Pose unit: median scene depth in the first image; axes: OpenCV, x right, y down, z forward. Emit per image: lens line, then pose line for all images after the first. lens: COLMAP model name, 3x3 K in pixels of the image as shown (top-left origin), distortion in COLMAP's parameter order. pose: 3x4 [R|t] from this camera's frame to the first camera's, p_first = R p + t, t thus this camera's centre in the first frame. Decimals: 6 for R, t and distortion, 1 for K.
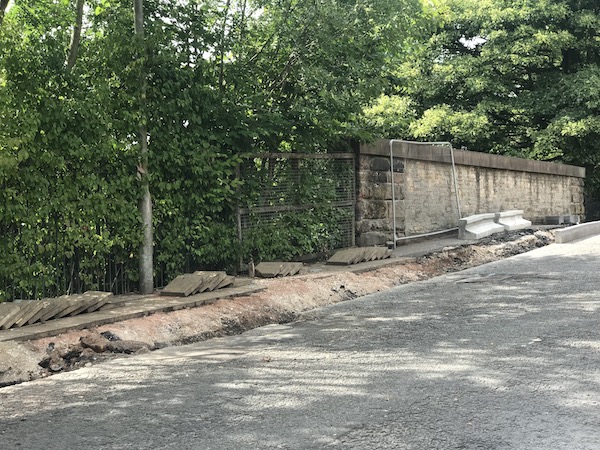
lens RADIAL K [[988.3, 0, 300.0], [0, 988.3, 225.0], [0, 0, 1]] dist [0.112035, 0.035510]
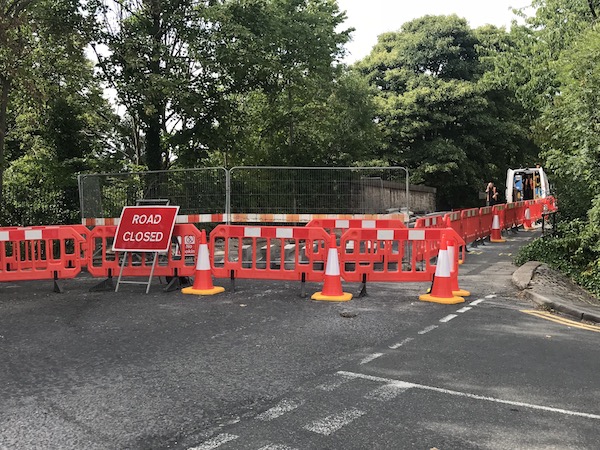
lens RADIAL K [[725.9, 0, 300.0], [0, 725.9, 225.0], [0, 0, 1]] dist [0.165097, 0.001255]
pose [[0.995339, 0.000209, 0.096440, -0.204000], [-0.000022, 0.999998, -0.001939, 0.031643], [-0.096440, 0.001928, 0.995337, -0.692483]]
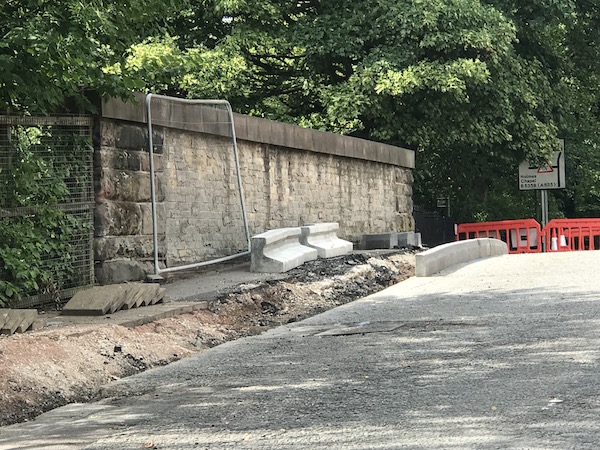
lens RADIAL K [[1916.2, 0, 300.0], [0, 1916.2, 225.0], [0, 0, 1]] dist [-0.190031, 0.620354]
pose [[0.966208, -0.006423, 0.257683, -0.088561], [0.012100, 0.999718, -0.020453, 0.009540], [-0.257479, 0.022880, 0.966013, -0.056006]]
